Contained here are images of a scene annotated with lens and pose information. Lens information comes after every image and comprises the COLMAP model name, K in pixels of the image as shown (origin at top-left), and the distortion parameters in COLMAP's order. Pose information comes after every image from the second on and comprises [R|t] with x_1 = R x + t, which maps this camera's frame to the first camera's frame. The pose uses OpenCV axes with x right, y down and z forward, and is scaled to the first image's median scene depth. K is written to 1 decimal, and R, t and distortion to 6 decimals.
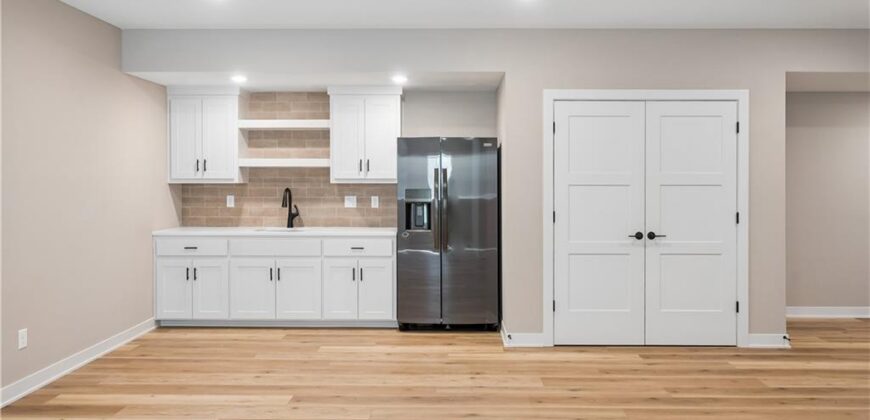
lens RADIAL K [[615.2, 0, 450.0], [0, 615.2, 184.1], [0, 0, 1]] dist [0.004284, -0.001801]
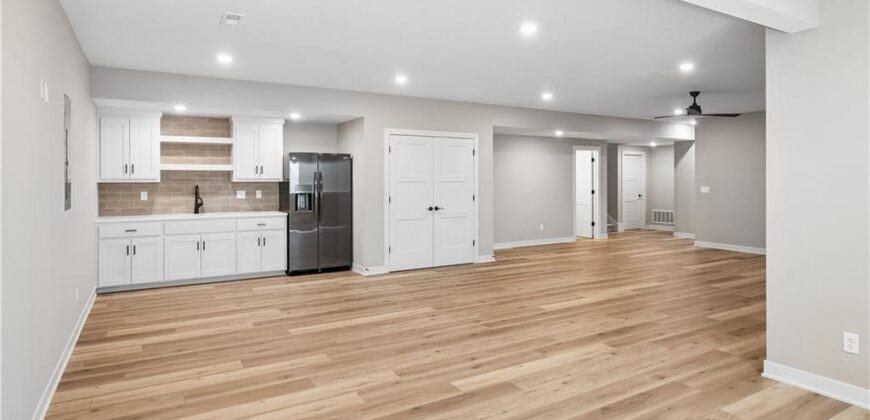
lens RADIAL K [[491.7, 0, 430.4], [0, 491.7, 176.5], [0, 0, 1]] dist [-0.000843, 0.002255]
pose [[0.857422, -0.000103, 0.514615, -0.460349], [0.006855, 0.999914, -0.011222, 0.002965], [-0.514569, 0.013150, 0.857348, -0.280831]]
